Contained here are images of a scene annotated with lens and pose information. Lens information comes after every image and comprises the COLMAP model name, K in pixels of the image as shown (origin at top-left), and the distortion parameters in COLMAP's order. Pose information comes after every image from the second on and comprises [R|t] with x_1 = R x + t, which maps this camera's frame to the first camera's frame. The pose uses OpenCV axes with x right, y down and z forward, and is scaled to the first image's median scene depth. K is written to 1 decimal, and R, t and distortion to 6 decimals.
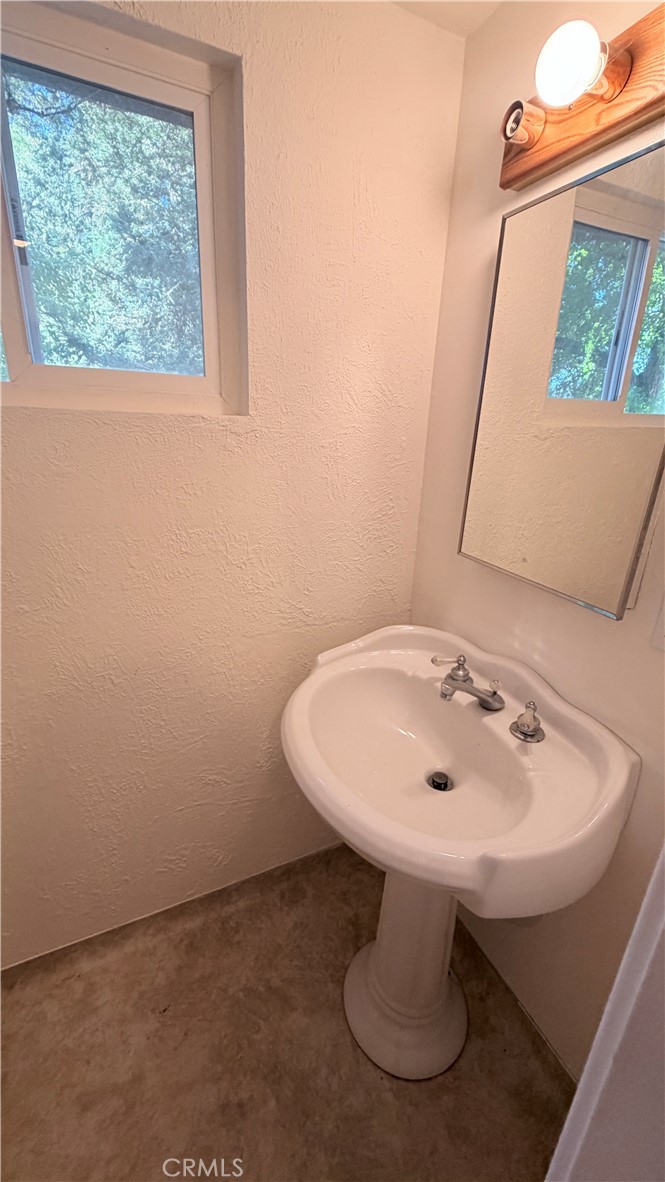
lens RADIAL K [[467.9, 0, 332.5], [0, 467.9, 591.0], [0, 0, 1]] dist [-0.000911, 0.000169]
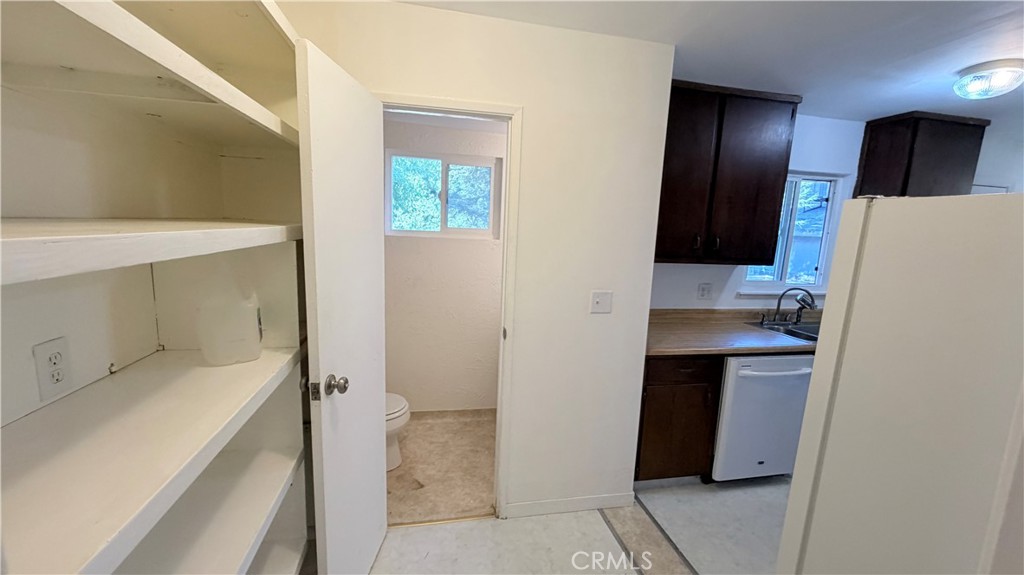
lens RADIAL K [[405.3, 0, 509.3], [0, 405.3, 288.2], [0, 0, 1]] dist [-0.000911, 0.000169]
pose [[0.970848, 0.050387, -0.234341, 0.513729], [-0.090693, 0.982191, -0.164544, 0.394230], [0.221877, 0.181000, 0.958128, -1.514586]]
